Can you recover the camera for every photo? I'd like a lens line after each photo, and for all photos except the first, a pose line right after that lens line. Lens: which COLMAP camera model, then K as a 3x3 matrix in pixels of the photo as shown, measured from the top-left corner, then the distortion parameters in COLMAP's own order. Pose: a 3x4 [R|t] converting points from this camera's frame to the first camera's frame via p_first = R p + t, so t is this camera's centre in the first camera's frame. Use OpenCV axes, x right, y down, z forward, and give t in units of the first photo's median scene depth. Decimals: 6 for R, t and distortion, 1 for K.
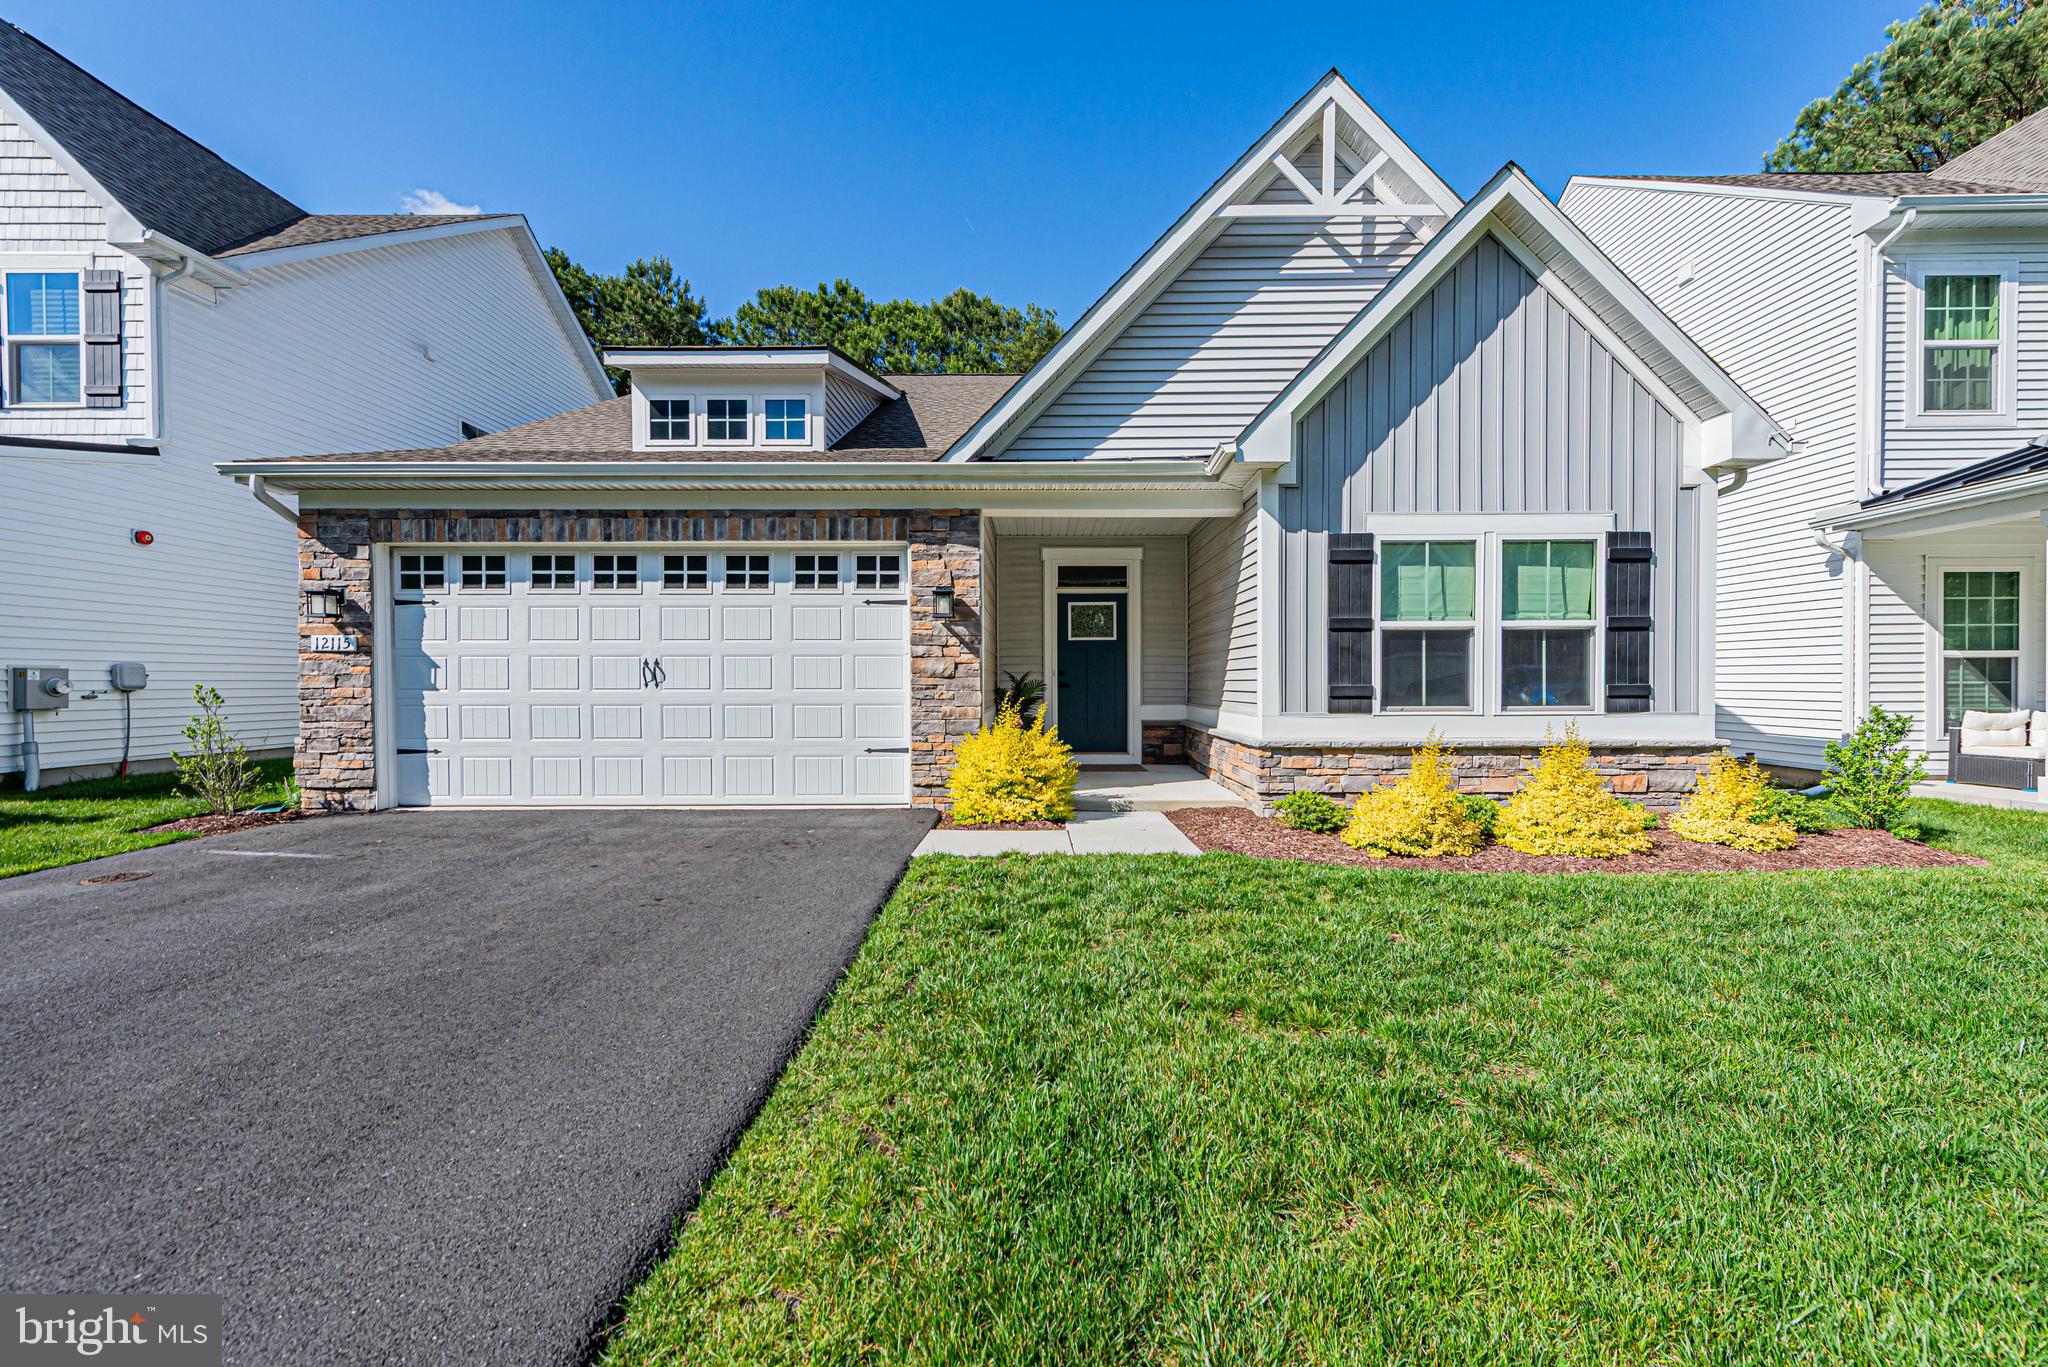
lens RADIAL K [[812.7, 0, 1061.8], [0, 812.7, 676.1], [0, 0, 1]] dist [0.012956, -0.004101]
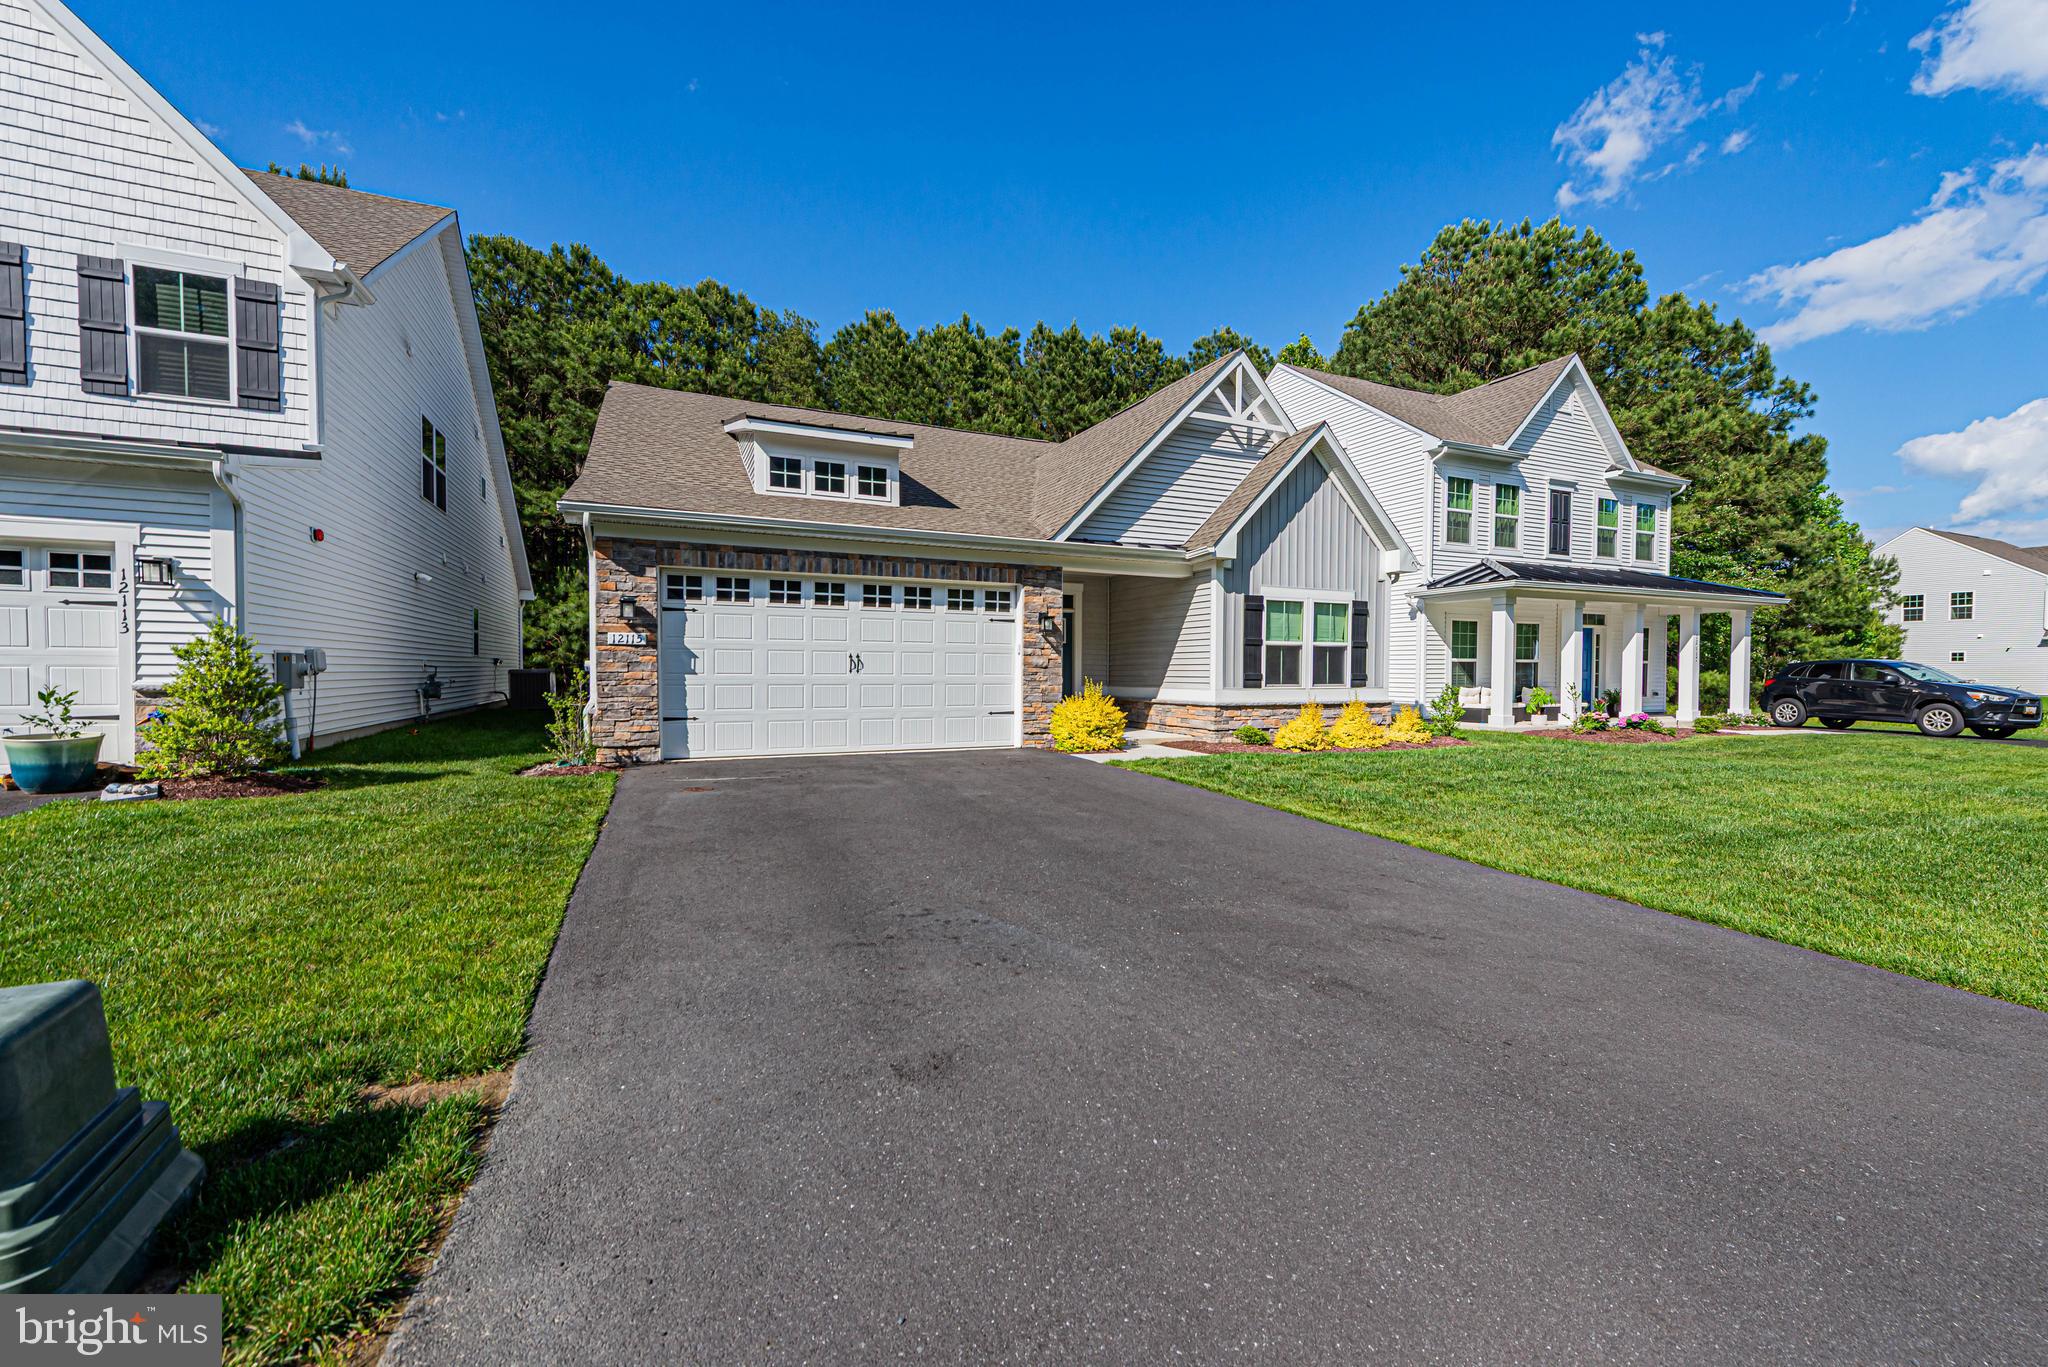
lens RADIAL K [[793.1, 0, 1074.0], [0, 793.1, 673.6], [0, 0, 1]] dist [0.008807, -0.000069]
pose [[0.903677, 0.004767, 0.428189, -0.777960], [-0.008933, 0.999930, 0.007721, 0.000428], [-0.428122, -0.010803, 0.903656, -0.487251]]
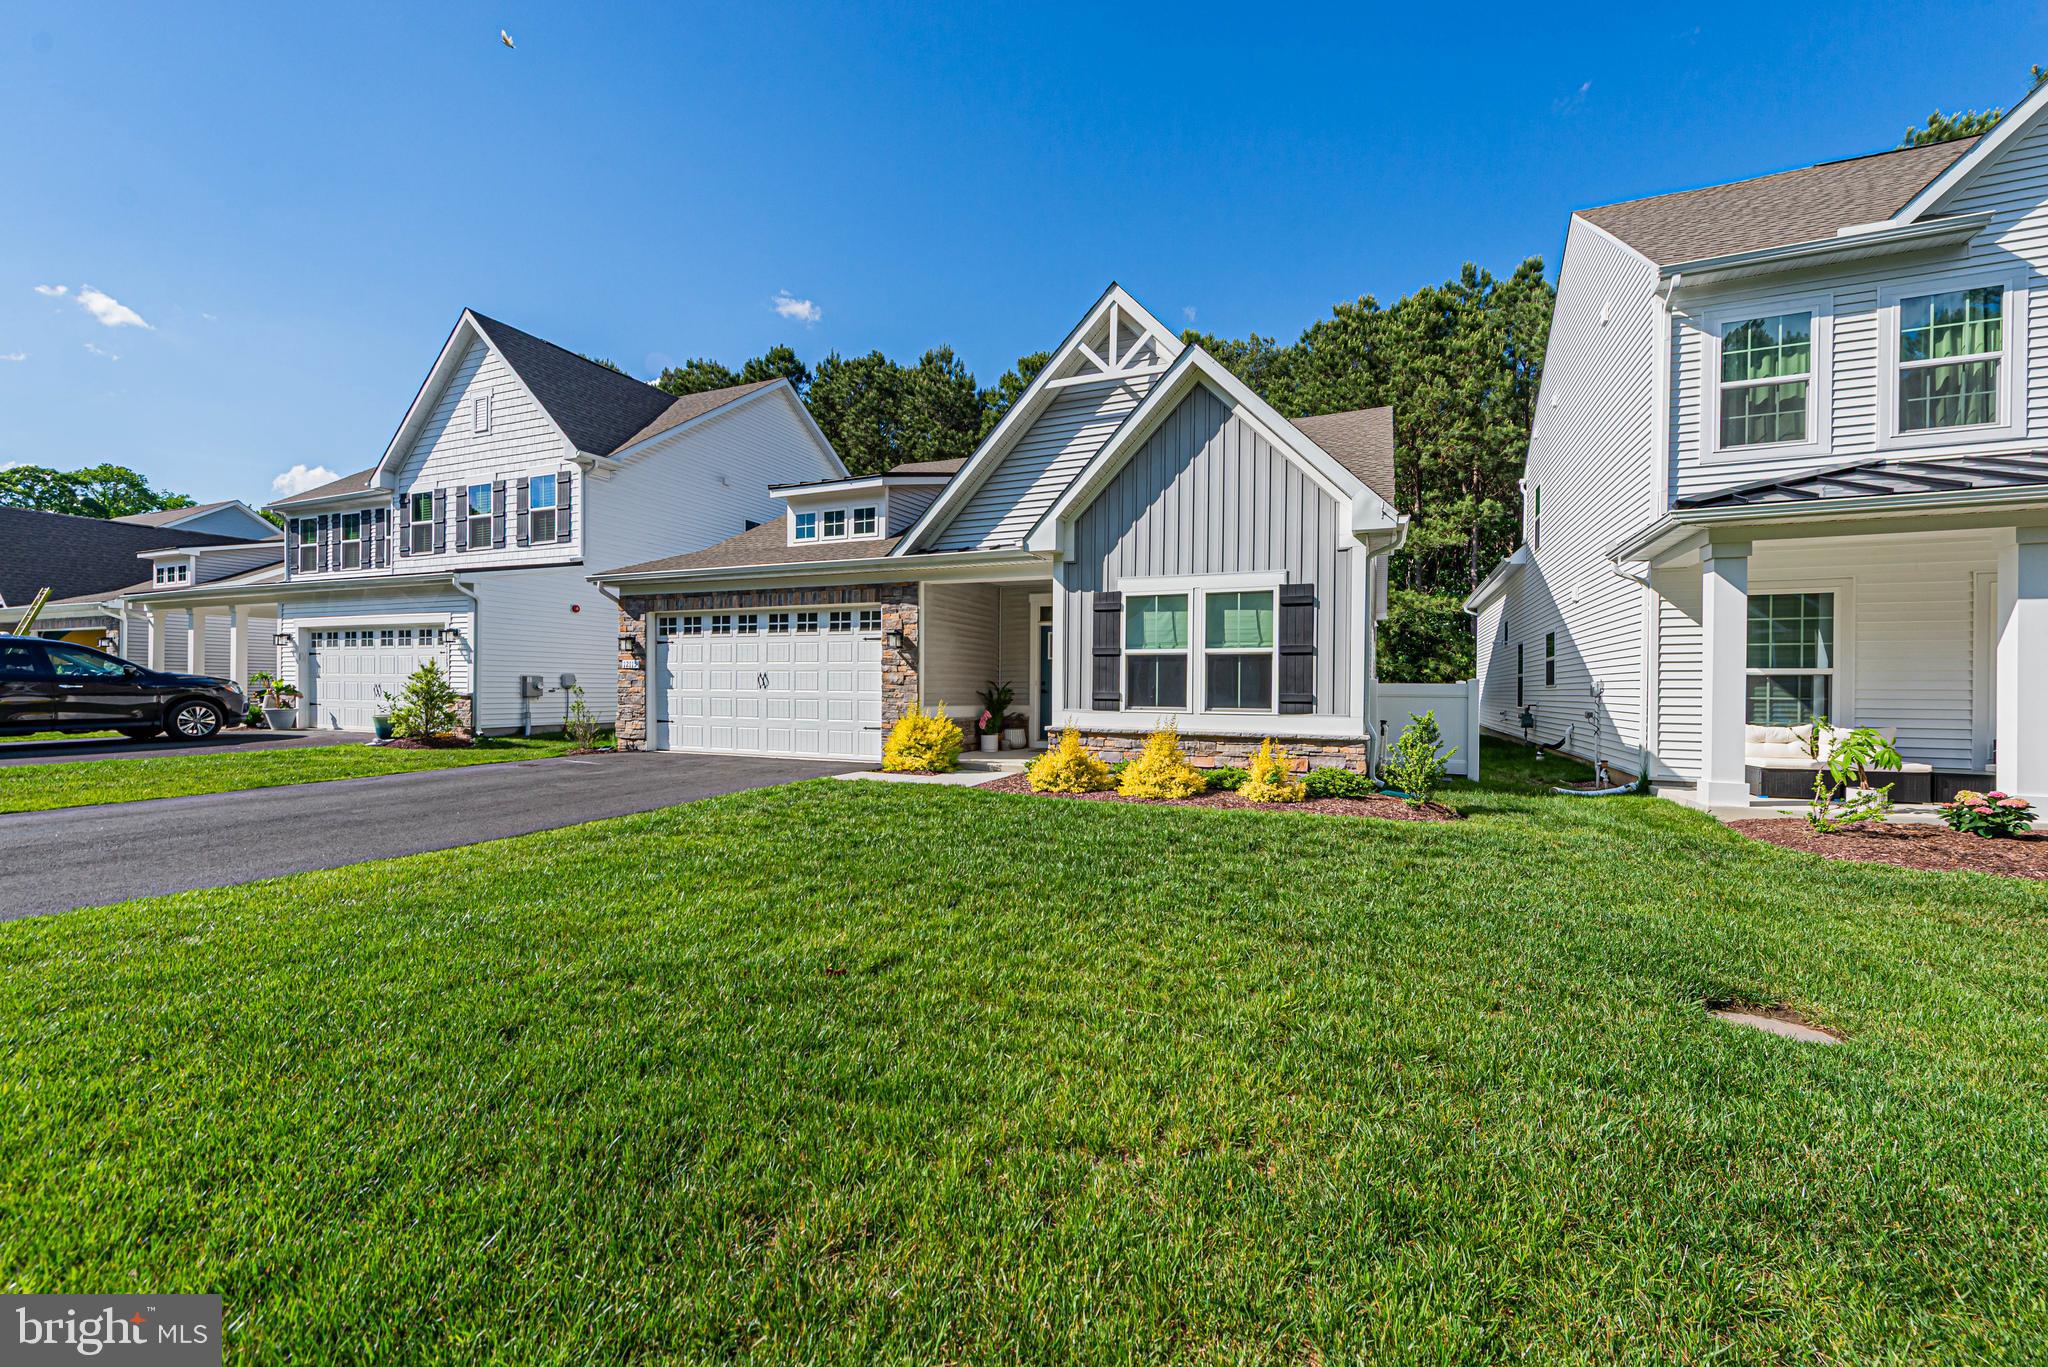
lens RADIAL K [[812.7, 0, 1061.8], [0, 812.7, 676.1], [0, 0, 1]] dist [0.012956, -0.004101]
pose [[0.924868, 0.004946, -0.380257, 0.791143], [-0.008605, 0.999932, -0.007924, -0.005142], [0.380192, 0.010601, 0.924847, -0.401476]]
